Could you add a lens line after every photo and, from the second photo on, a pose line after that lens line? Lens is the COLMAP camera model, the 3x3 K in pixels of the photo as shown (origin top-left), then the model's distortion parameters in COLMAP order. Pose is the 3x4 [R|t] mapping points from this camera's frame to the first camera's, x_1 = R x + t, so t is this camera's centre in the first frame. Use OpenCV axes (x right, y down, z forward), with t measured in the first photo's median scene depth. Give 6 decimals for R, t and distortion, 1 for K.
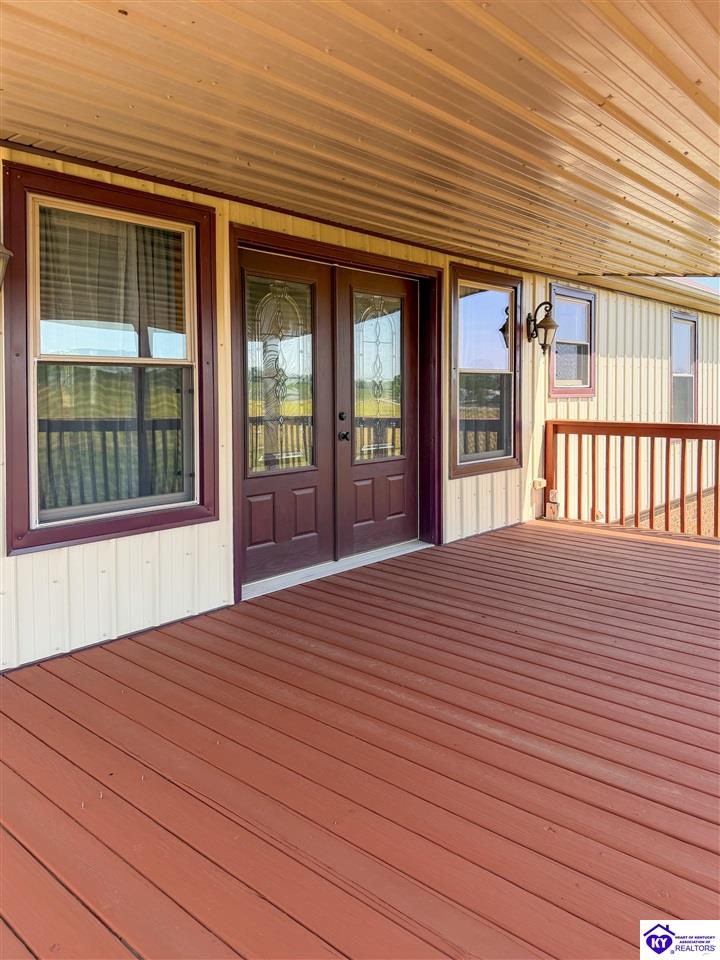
lens RADIAL K [[694.6, 0, 360.8], [0, 694.6, 487.8], [0, 0, 1]] dist [0.010891, 0.001901]
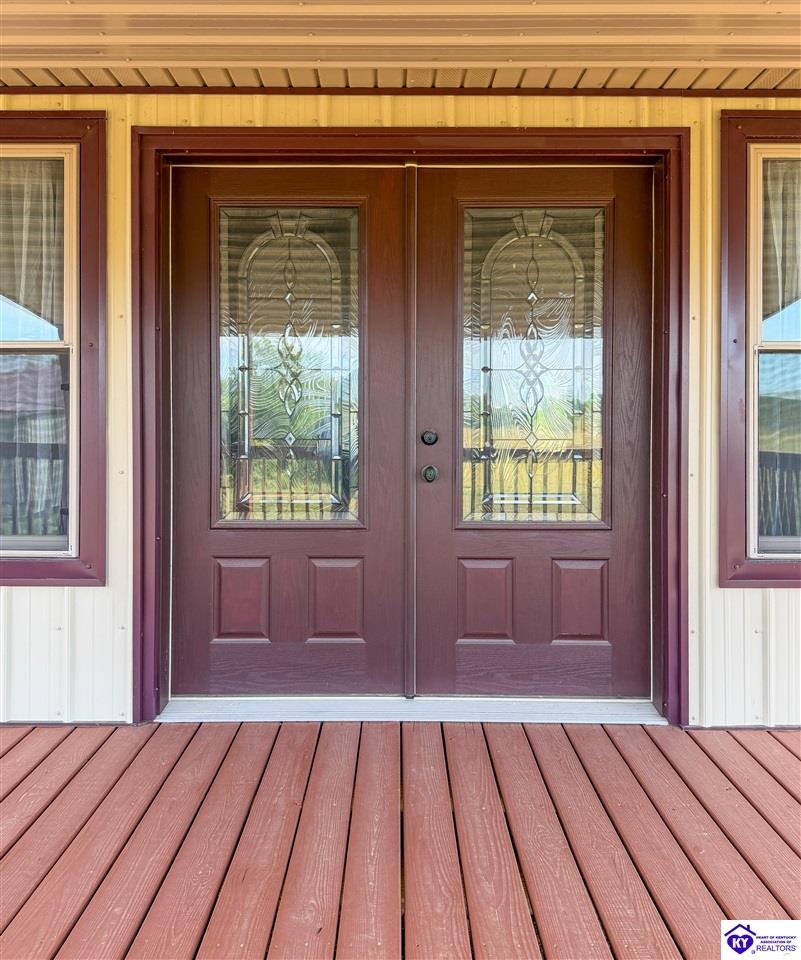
lens RADIAL K [[880.3, 0, 400.4], [0, 880.3, 471.5], [0, 0, 1]] dist [-0.000995, 0.000000]
pose [[0.662776, 0.078476, -0.744694, 0.466609], [-0.110890, 0.993814, 0.006037, -0.076705], [0.740561, 0.078578, 0.667379, 0.515633]]
